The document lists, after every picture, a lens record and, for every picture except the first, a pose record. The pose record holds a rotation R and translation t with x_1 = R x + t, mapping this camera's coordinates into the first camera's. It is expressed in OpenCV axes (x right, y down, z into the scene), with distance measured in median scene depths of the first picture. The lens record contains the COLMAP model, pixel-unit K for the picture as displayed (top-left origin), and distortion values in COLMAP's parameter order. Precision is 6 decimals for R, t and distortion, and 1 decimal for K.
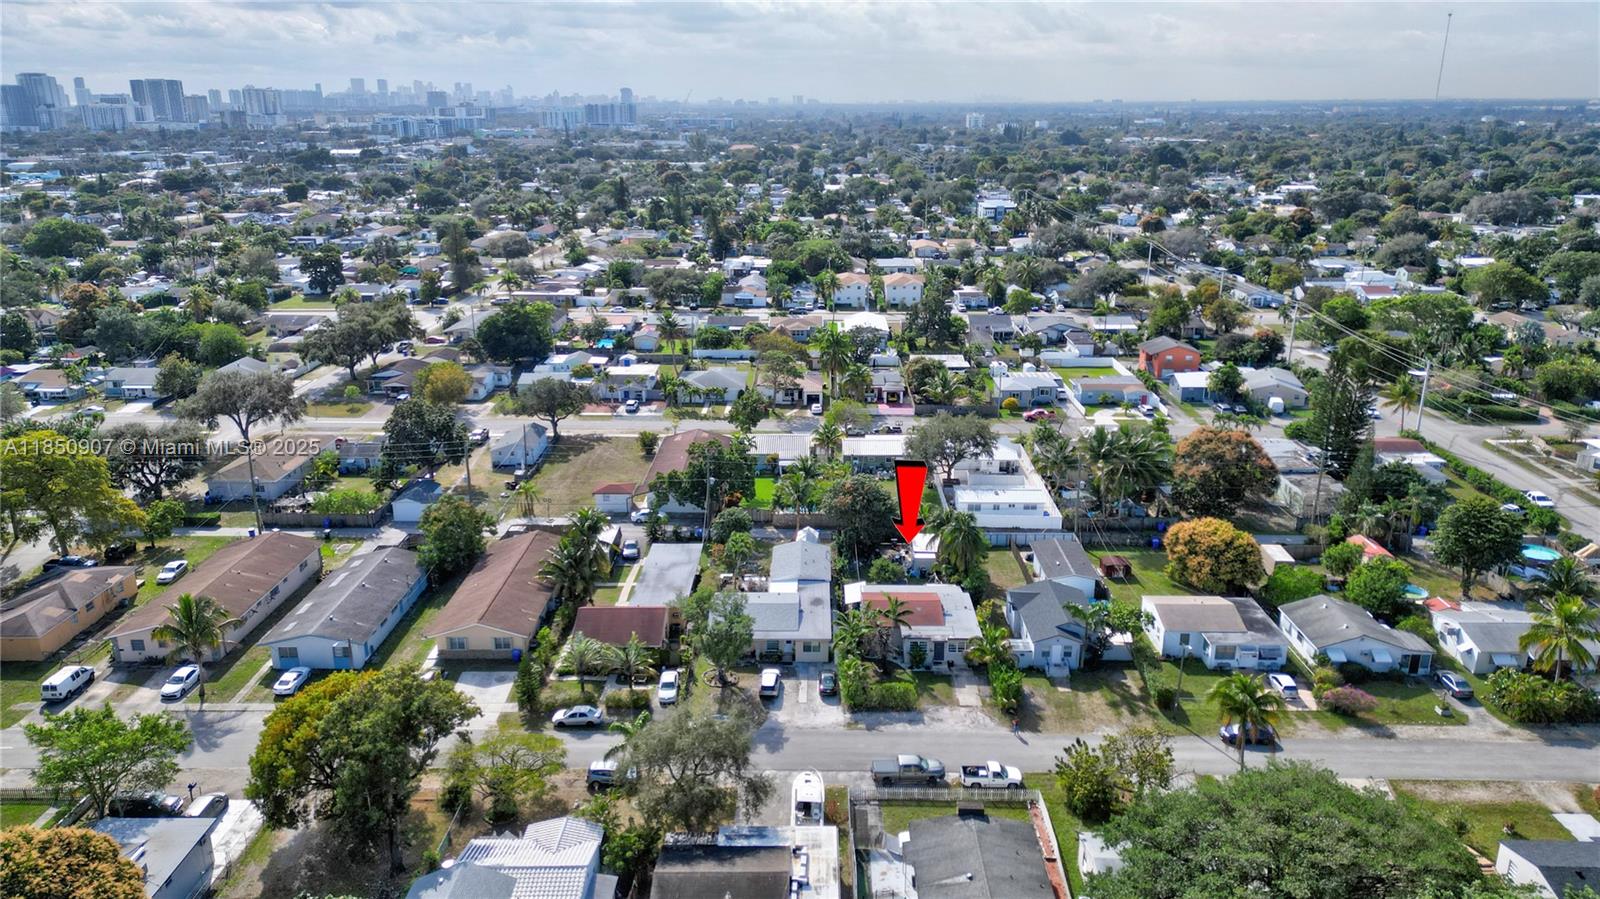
lens RADIAL K [[1134.1, 0, 807.9], [0, 1134.1, 448.1], [0, 0, 1]] dist [0.056718, -0.040191]
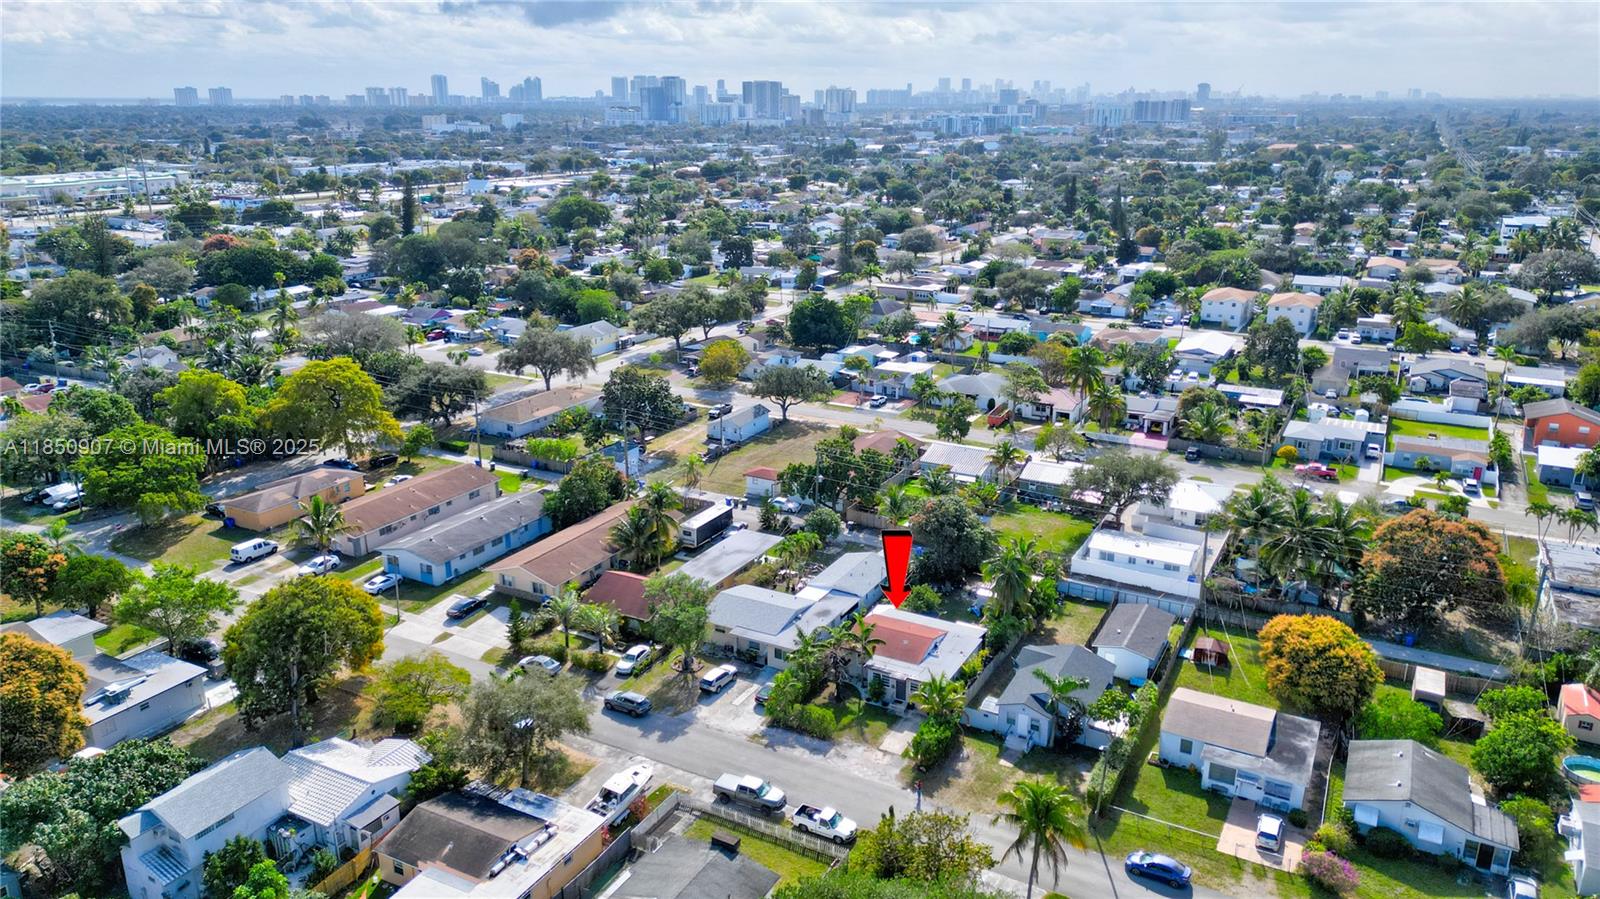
lens RADIAL K [[1134.1, 0, 798.3], [0, 1134.1, 454.9], [0, 0, 1]] dist [0.056718, -0.040191]
pose [[0.882814, 0.144252, -0.447025, 0.283442], [-0.140822, 0.989182, 0.041098, -0.025133], [0.448117, 0.026669, 0.893577, 0.081611]]
